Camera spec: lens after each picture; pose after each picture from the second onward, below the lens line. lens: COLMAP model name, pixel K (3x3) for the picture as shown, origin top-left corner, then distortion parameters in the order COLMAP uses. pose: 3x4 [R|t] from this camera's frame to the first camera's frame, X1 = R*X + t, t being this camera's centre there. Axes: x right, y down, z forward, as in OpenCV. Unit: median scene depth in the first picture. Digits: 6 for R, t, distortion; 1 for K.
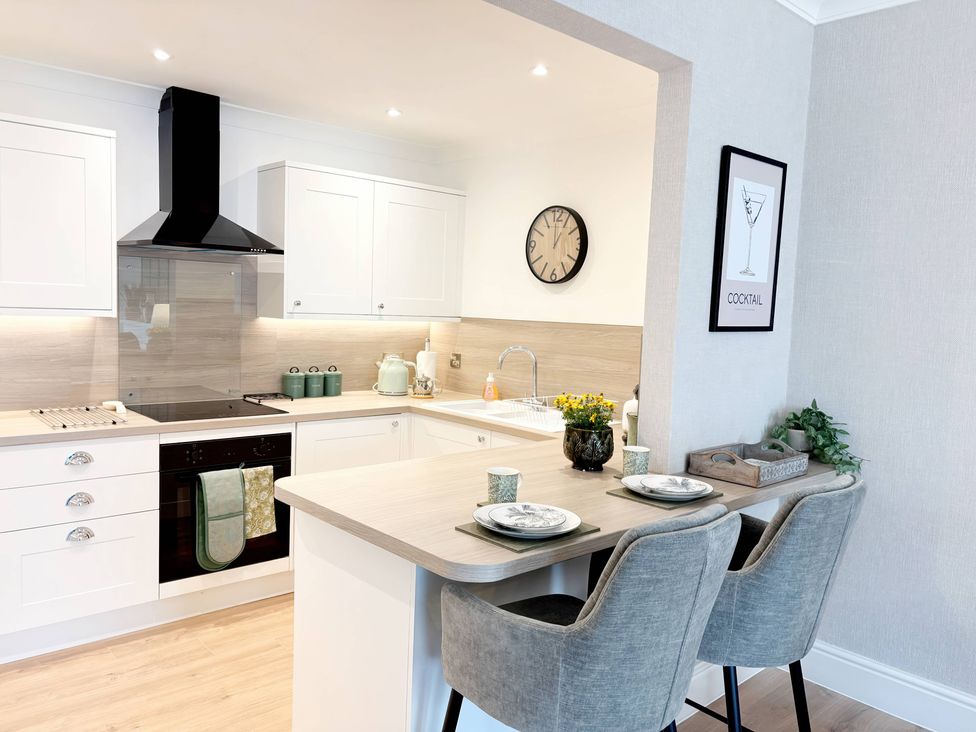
lens RADIAL K [[745.3, 0, 488.8], [0, 745.3, 368.4], [0, 0, 1]] dist [0.042026, -0.045792]
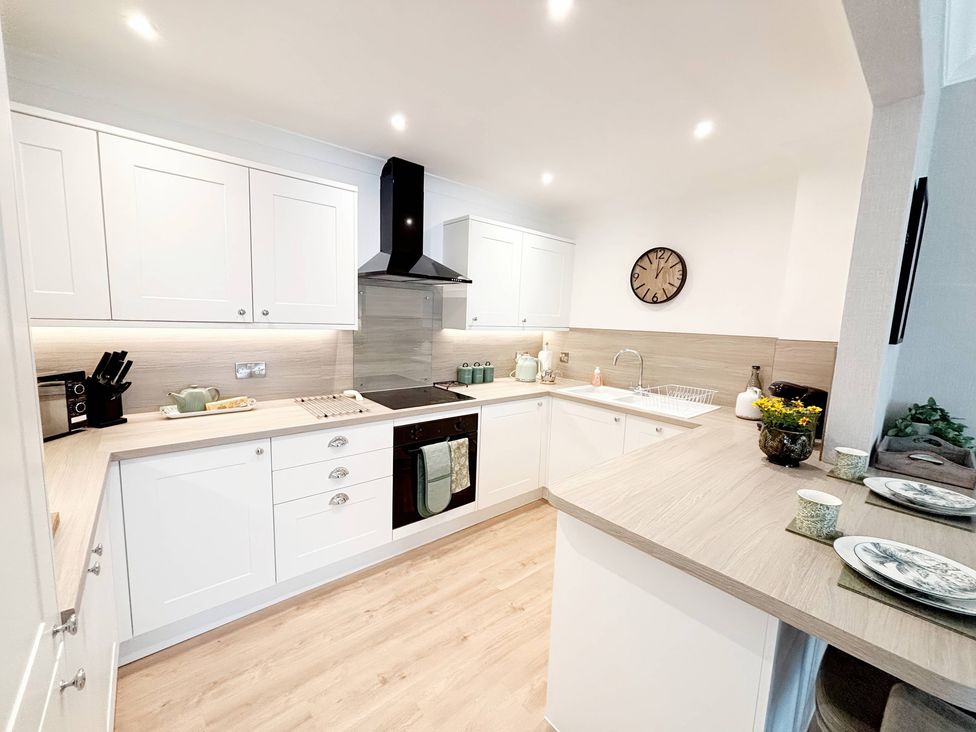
lens RADIAL K [[391.2, 0, 489.4], [0, 391.2, 365.1], [0, 0, 1]] dist [0.006933, -0.003934]
pose [[0.999726, 0.001678, -0.023348, -0.230983], [-0.000873, 0.999406, 0.034462, -0.028074], [0.023392, -0.034432, 0.999133, 0.291242]]
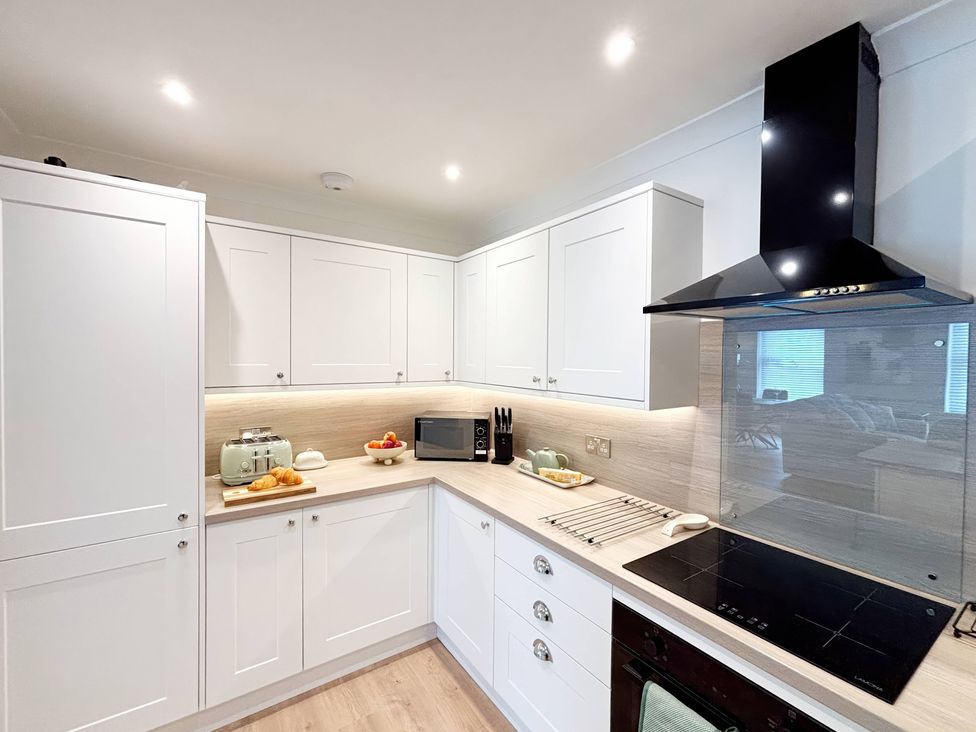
lens RADIAL K [[422.4, 0, 493.7], [0, 422.4, 361.4], [0, 0, 1]] dist [-0.017294, 0.000071]
pose [[-0.127433, -0.034087, -0.991261, -0.031010], [-0.108923, 0.993845, -0.020173, -0.086330], [0.985848, 0.105401, -0.130362, 0.832714]]
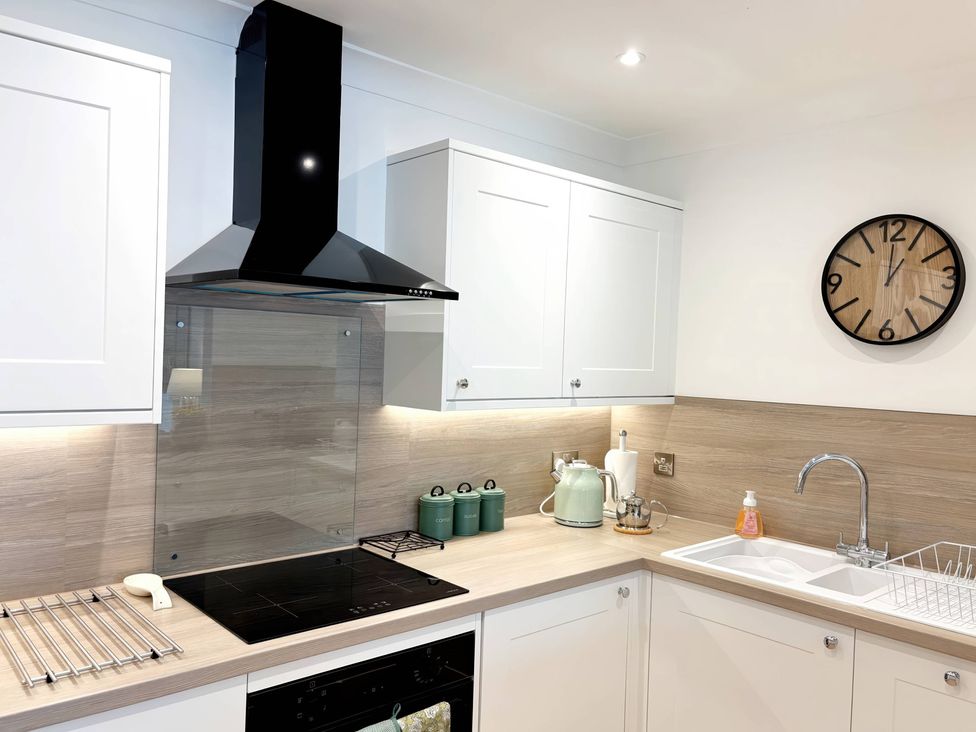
lens RADIAL K [[756.9, 0, 490.5], [0, 756.9, 367.1], [0, 0, 1]] dist [0.020199, -0.026477]
pose [[0.999970, -0.006360, 0.004444, -0.258425], [0.006661, 0.997428, -0.071366, -0.063476], [-0.003979, 0.071394, 0.997440, 0.456529]]
